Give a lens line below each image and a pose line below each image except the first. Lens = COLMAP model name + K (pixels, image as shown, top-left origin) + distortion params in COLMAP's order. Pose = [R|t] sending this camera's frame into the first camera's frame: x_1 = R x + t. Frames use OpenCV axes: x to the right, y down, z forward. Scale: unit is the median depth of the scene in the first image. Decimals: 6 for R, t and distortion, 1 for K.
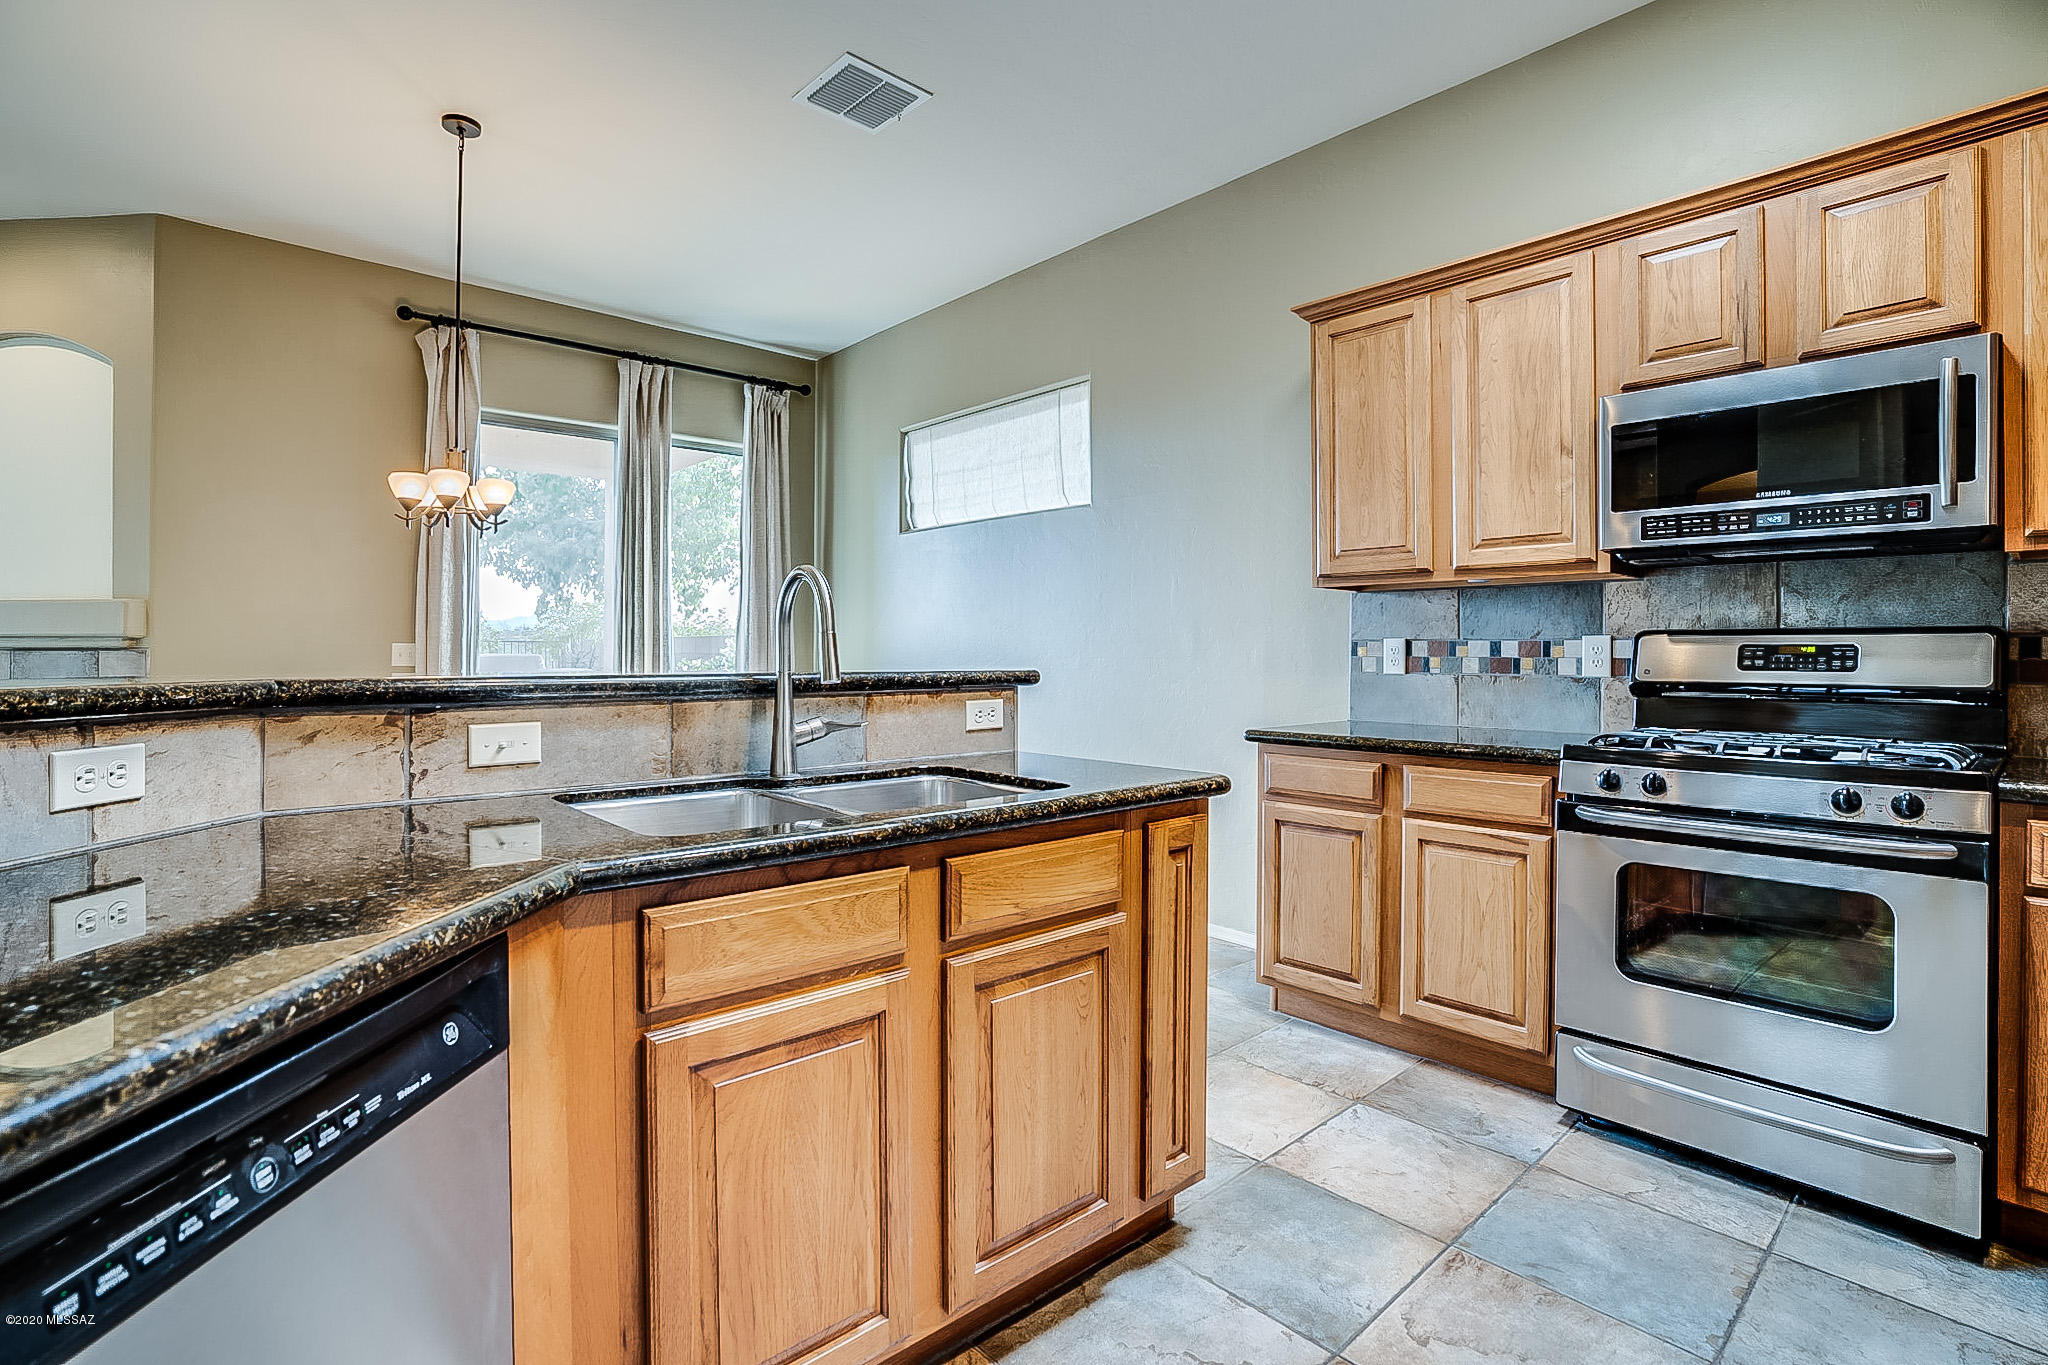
lens RADIAL K [[969.3, 0, 1019.8], [0, 969.3, 660.9], [0, 0, 1]] dist [-0.033654, -0.000006]
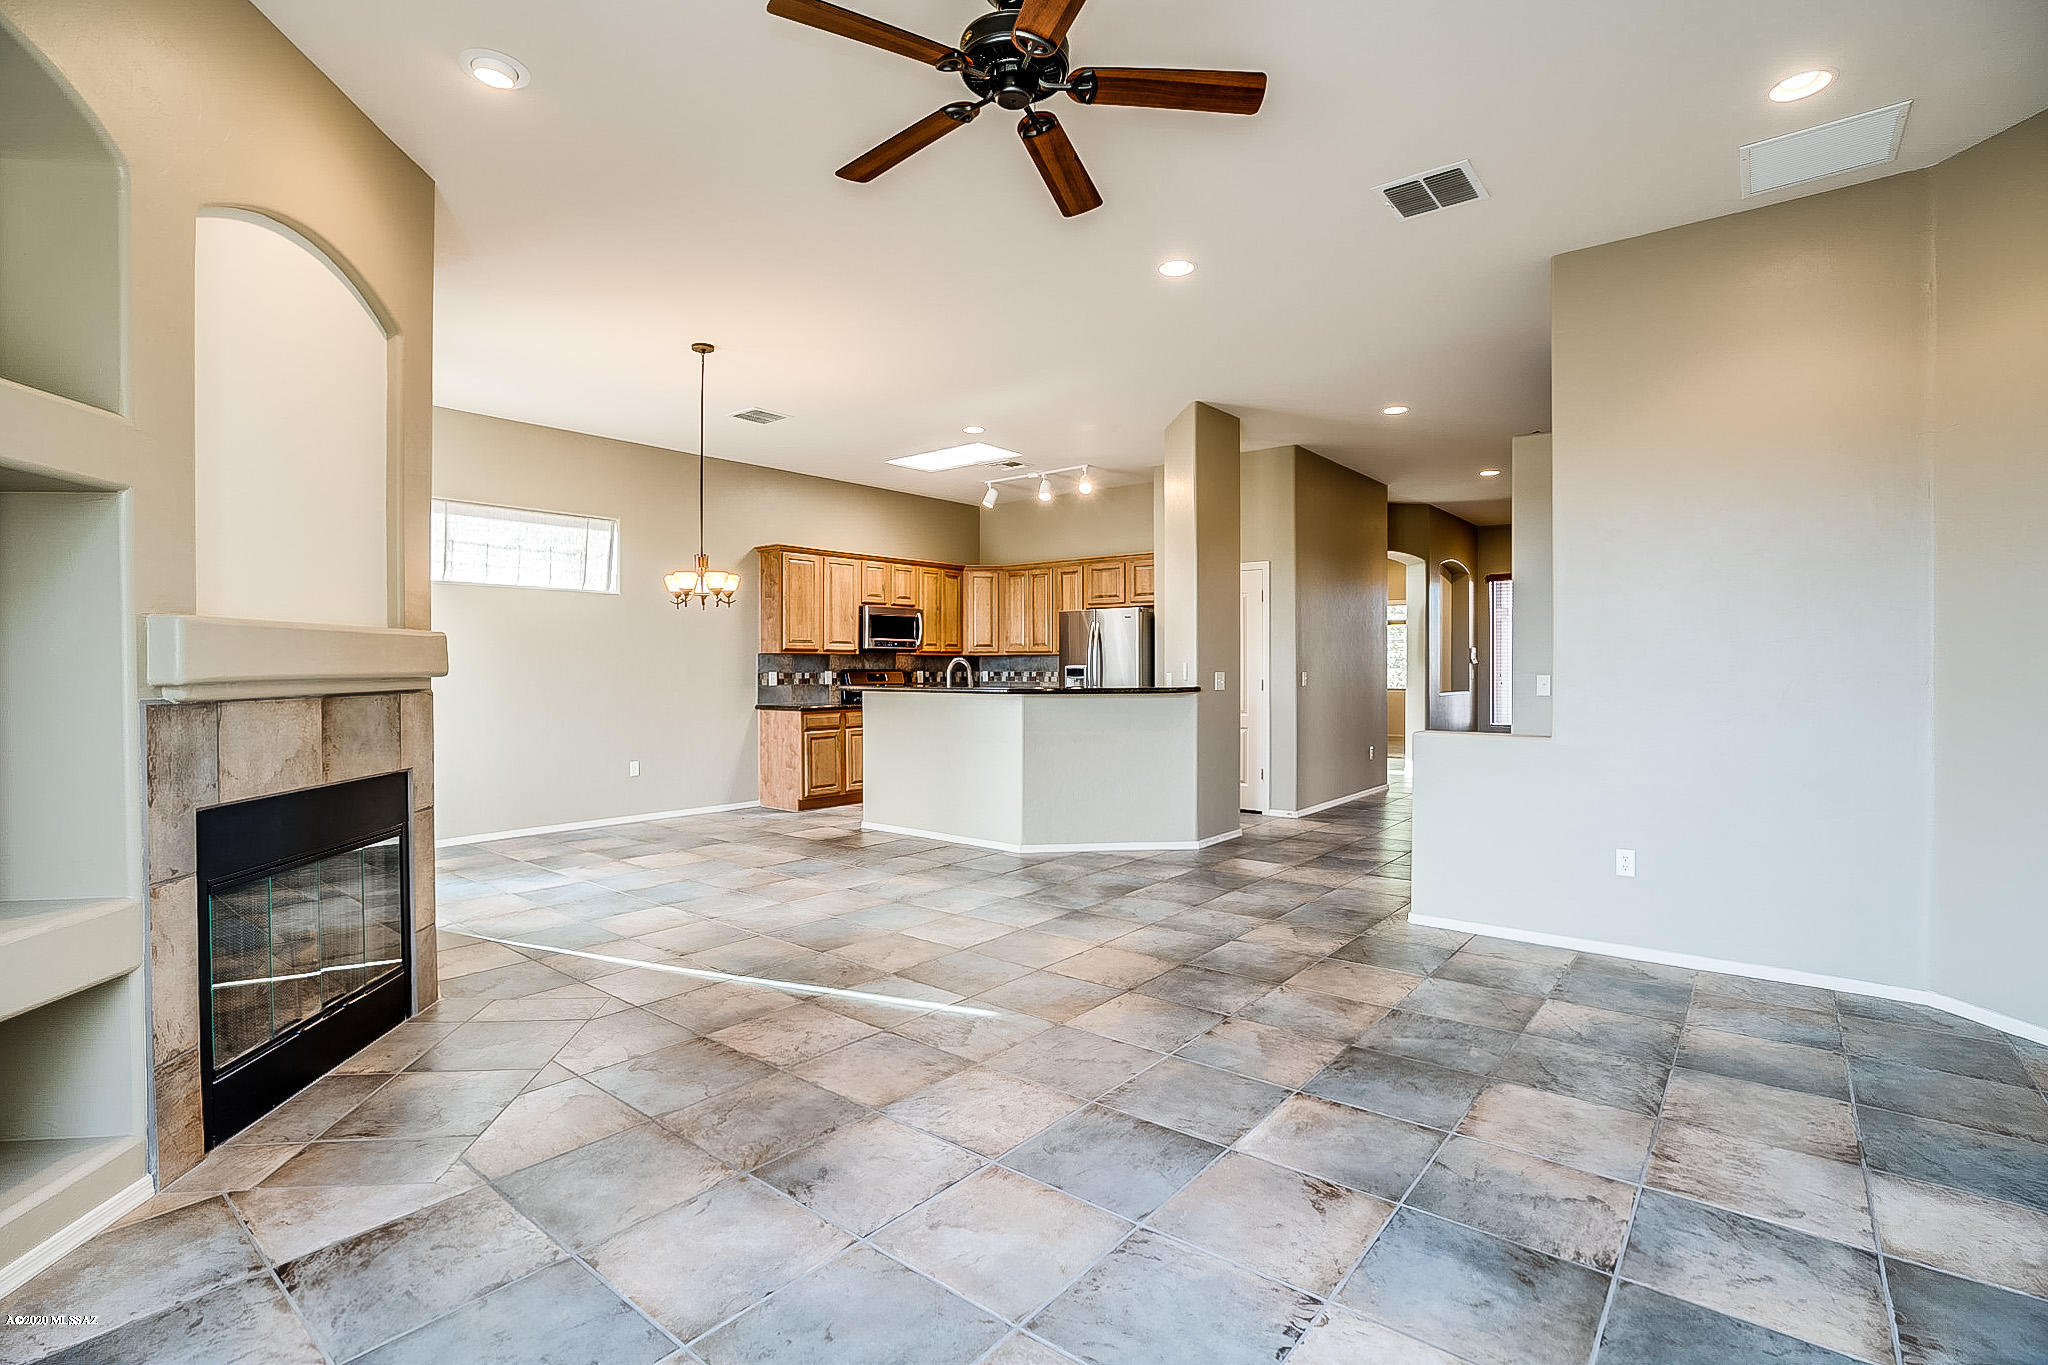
lens RADIAL K [[969.3, 0, 1019.8], [0, 969.3, 660.9], [0, 0, 1]] dist [-0.033654, -0.000006]
pose [[-0.170771, 0.004964, 0.985298, -2.463401], [0.012164, 0.999922, -0.002930, -0.040918], [-0.985236, 0.011485, -0.170818, 0.833795]]
